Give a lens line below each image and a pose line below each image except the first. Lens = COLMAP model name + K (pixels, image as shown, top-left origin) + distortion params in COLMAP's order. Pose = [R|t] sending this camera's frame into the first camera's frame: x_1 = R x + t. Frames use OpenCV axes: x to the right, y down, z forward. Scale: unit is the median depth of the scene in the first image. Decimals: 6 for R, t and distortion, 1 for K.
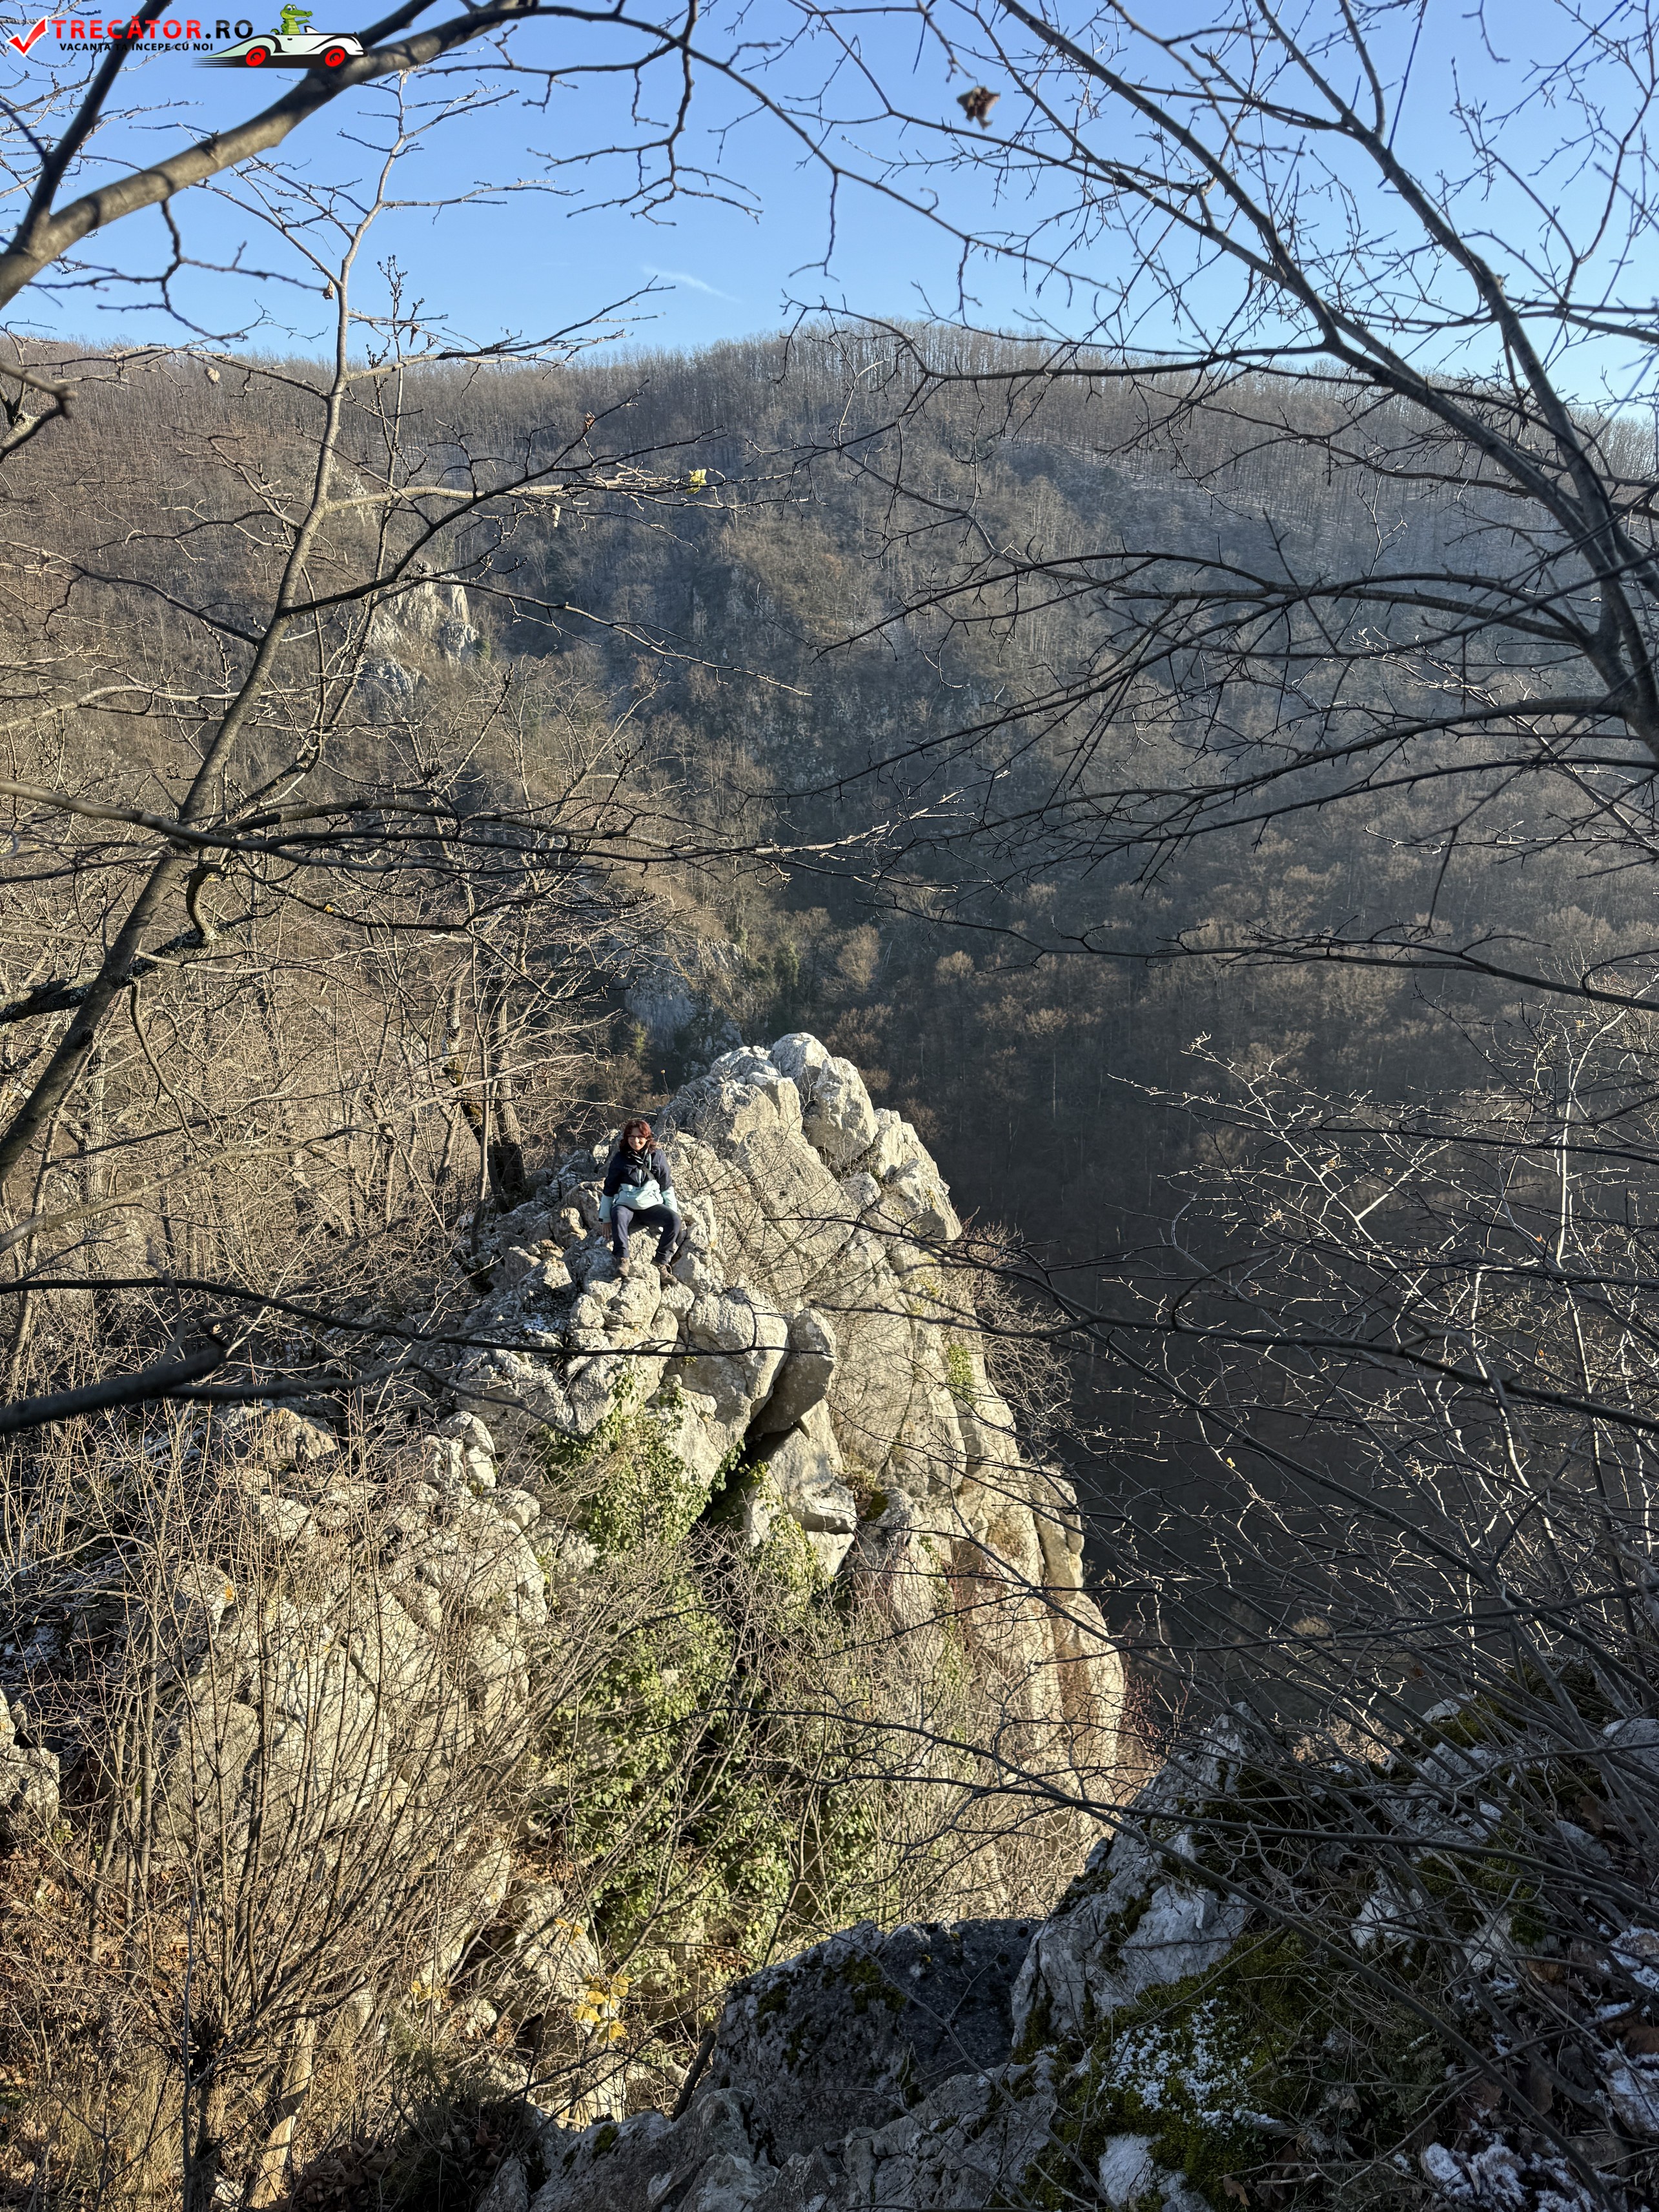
lens RADIAL K [[1544.1, 0, 830.4], [0, 1544.1, 1126.9], [0, 0, 1]] dist [0.059708, -0.070510]
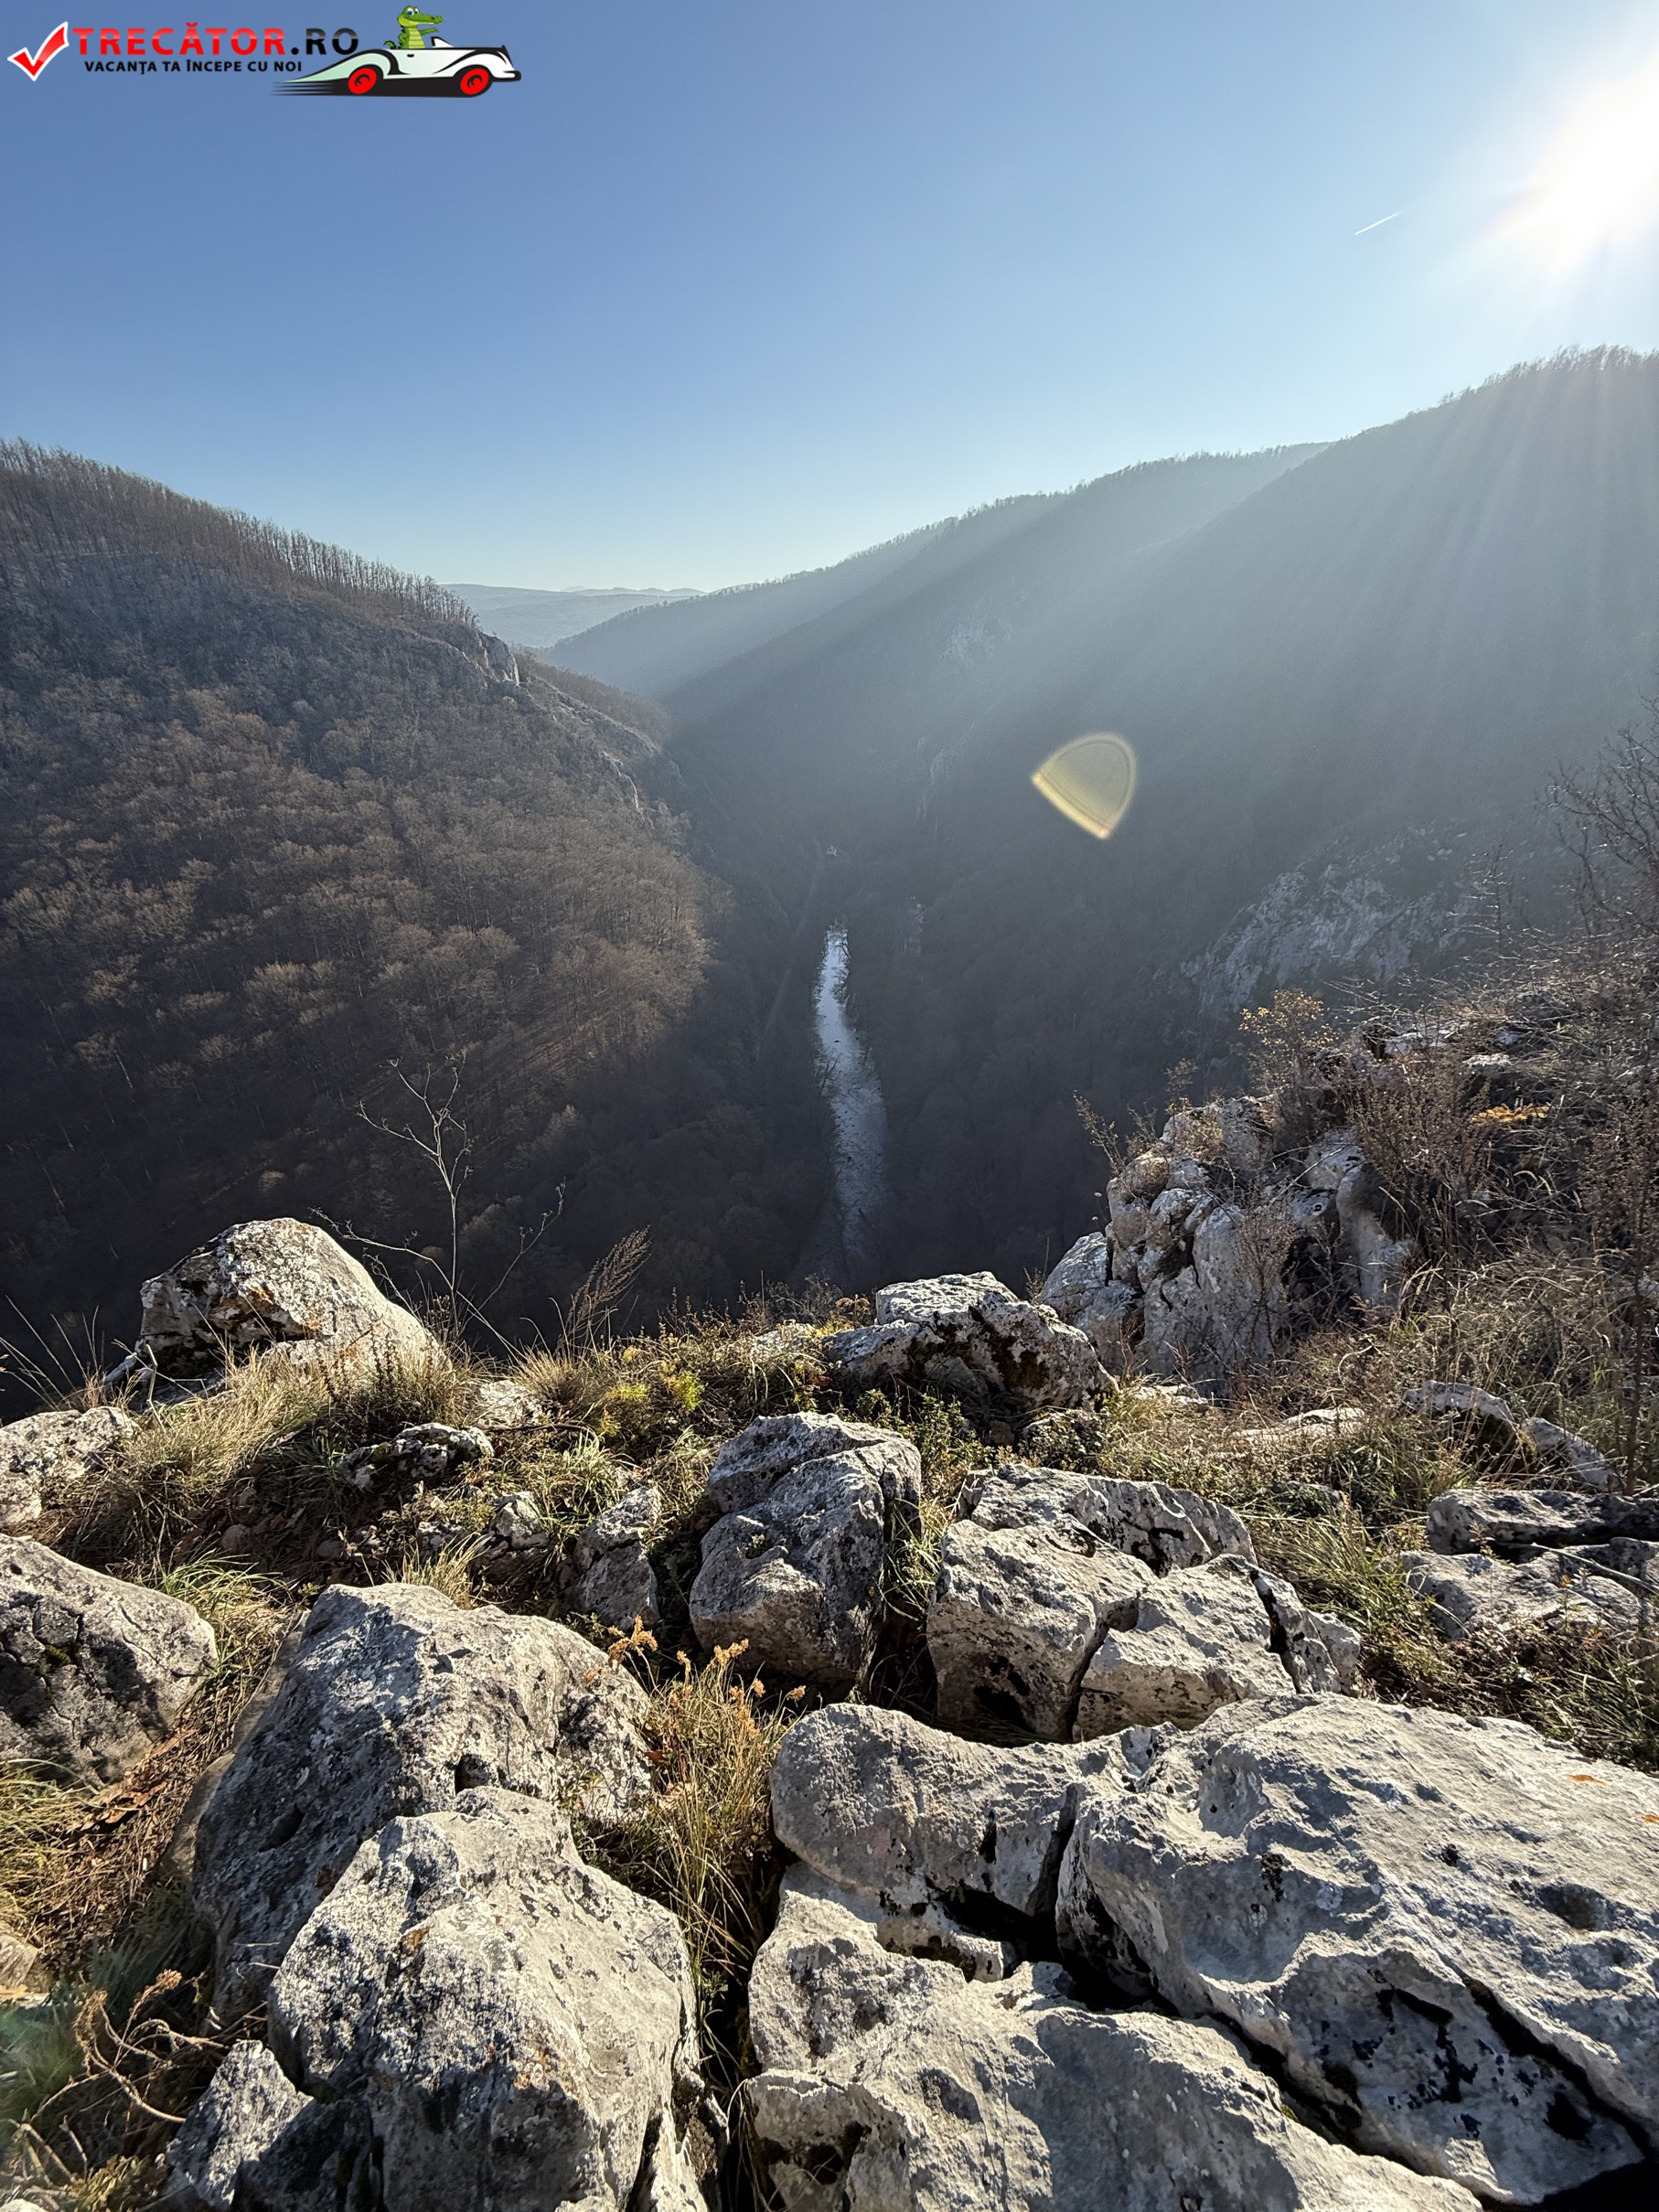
lens RADIAL K [[871.2, 0, 824.9], [0, 871.2, 1102.2], [0, 0, 1]] dist [-0.001981, 0.000129]
pose [[0.604416, -0.368691, 0.706221, 0.888266], [0.232536, 0.929510, 0.286247, -0.194766], [-0.761976, -0.008790, 0.647545, -0.785248]]
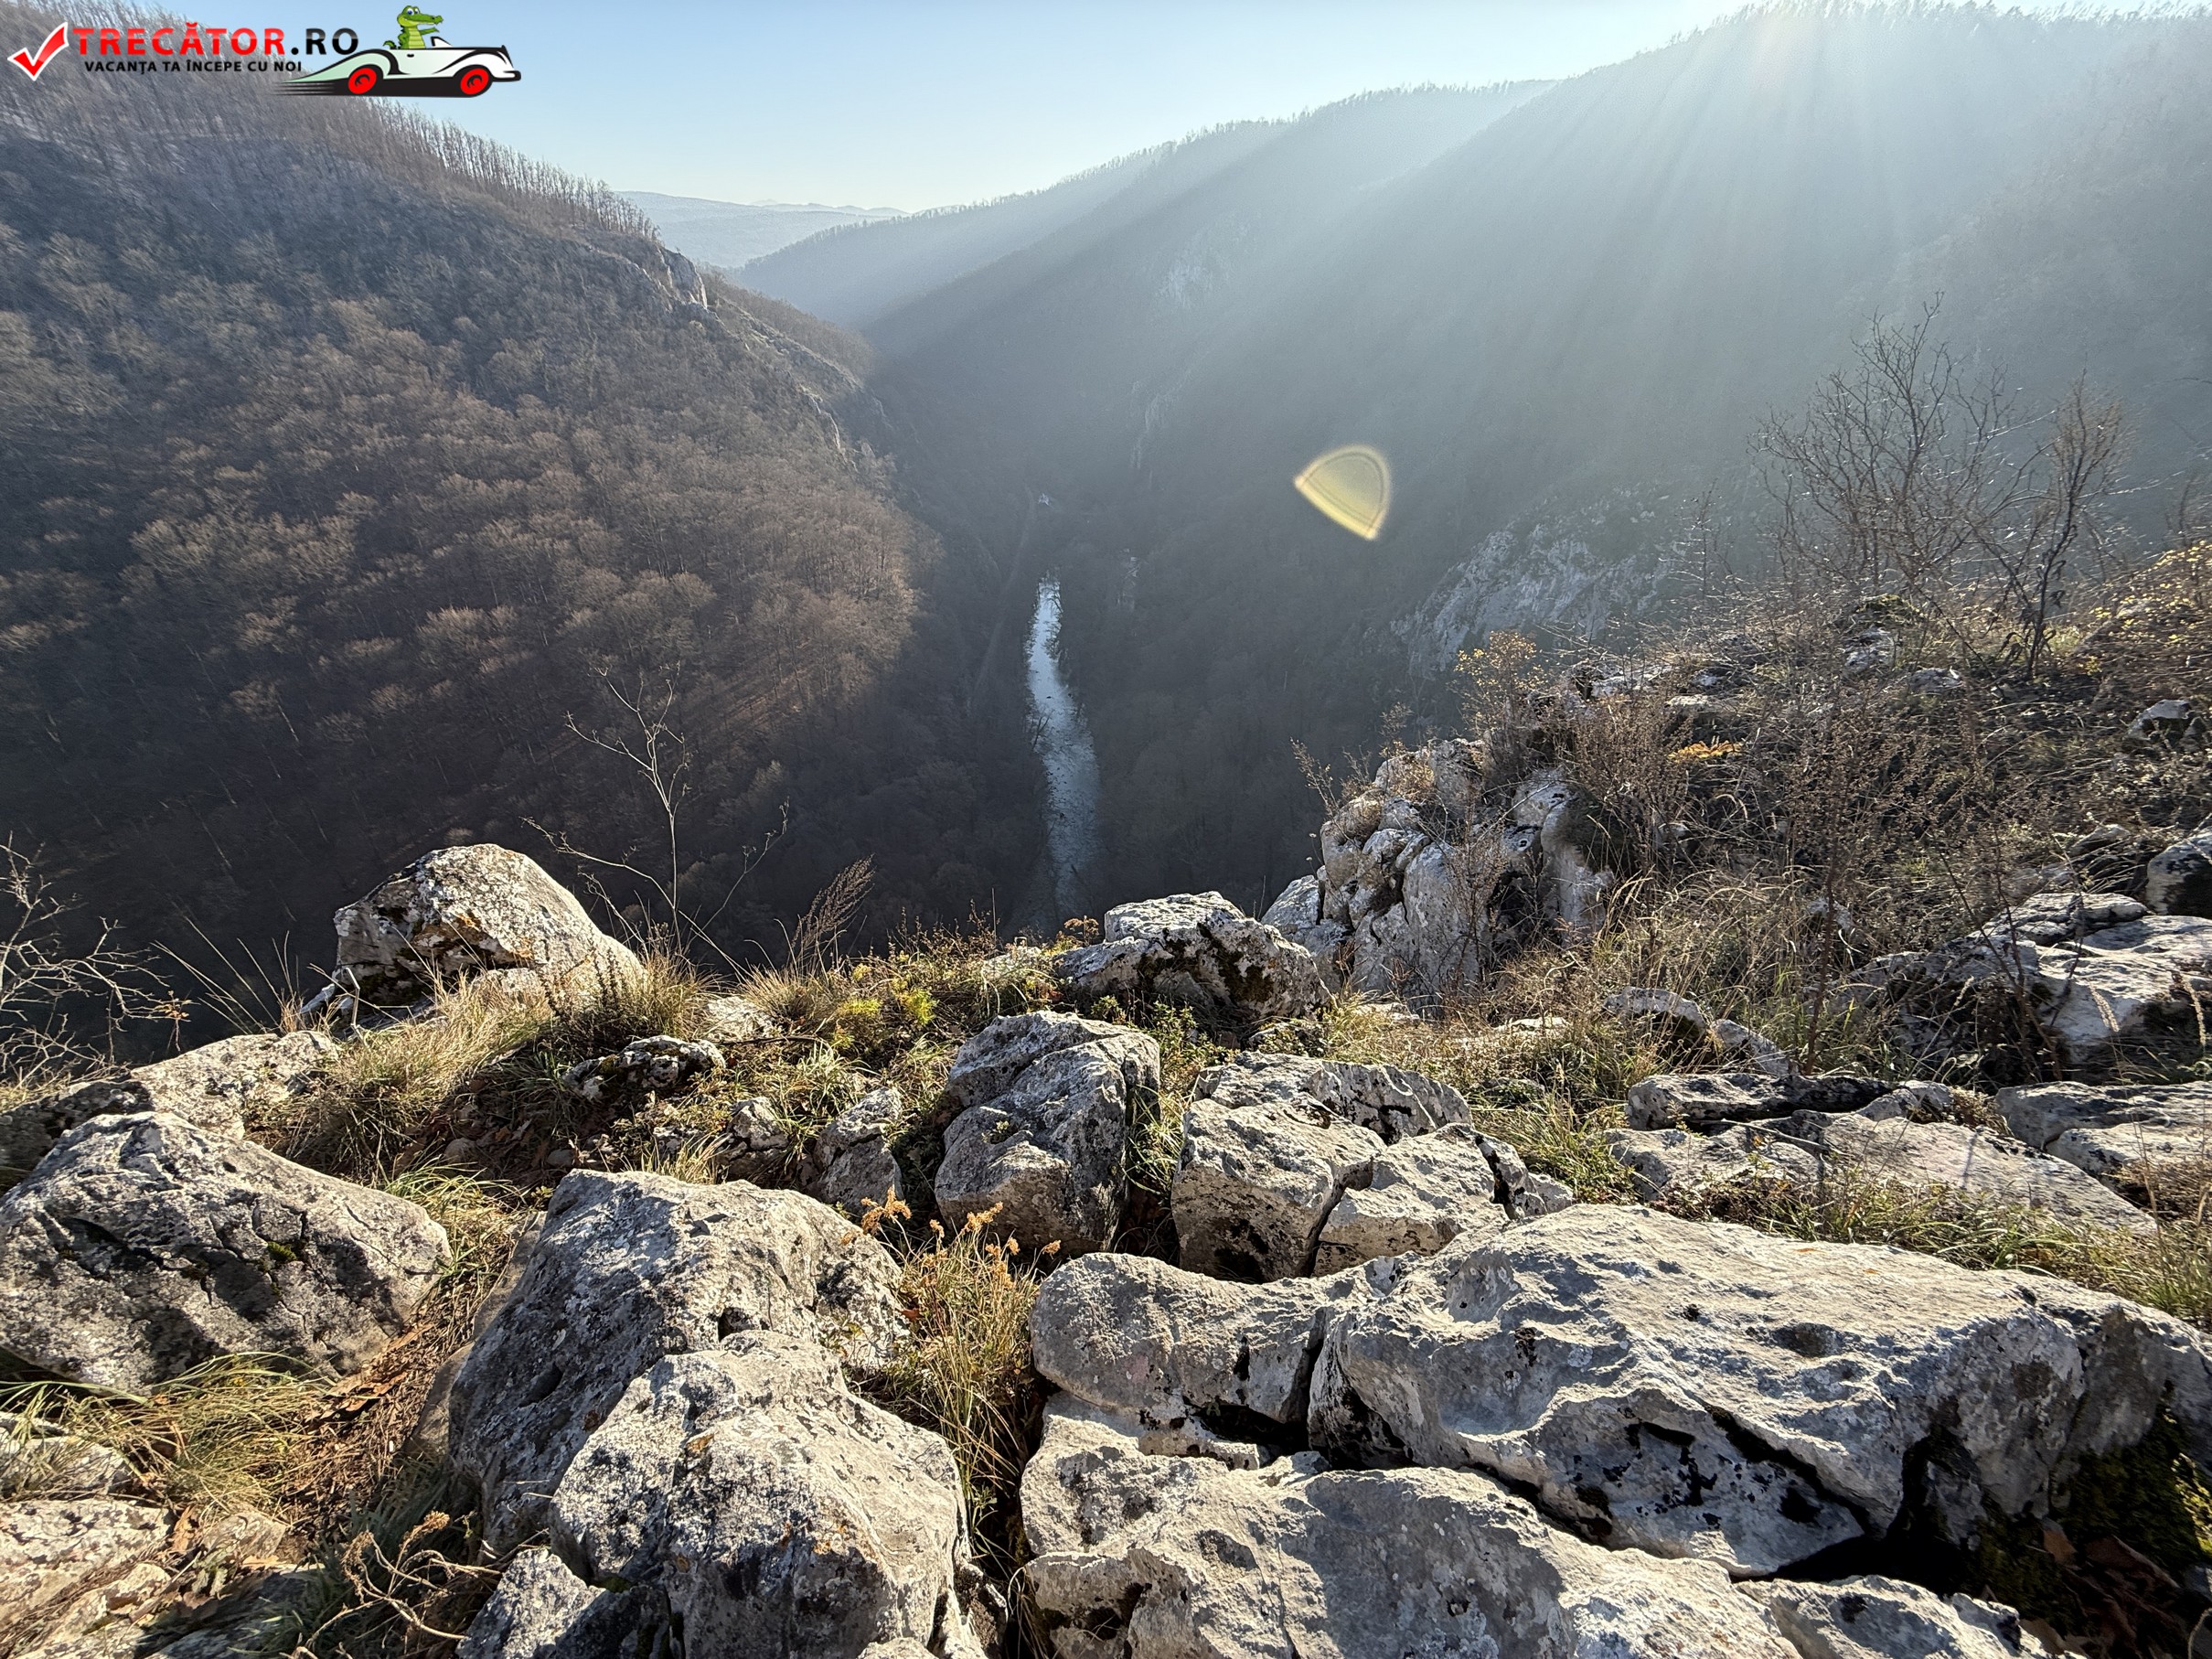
lens RADIAL K [[871.2, 0, 1095.9], [0, 871.2, 832.0], [0, 0, 1]] dist [-0.001981, 0.000129]
pose [[0.556945, -0.426965, 0.712400, 0.882681], [0.209374, 0.902220, 0.377044, -0.185938], [-0.803726, -0.060835, 0.591882, -0.780626]]
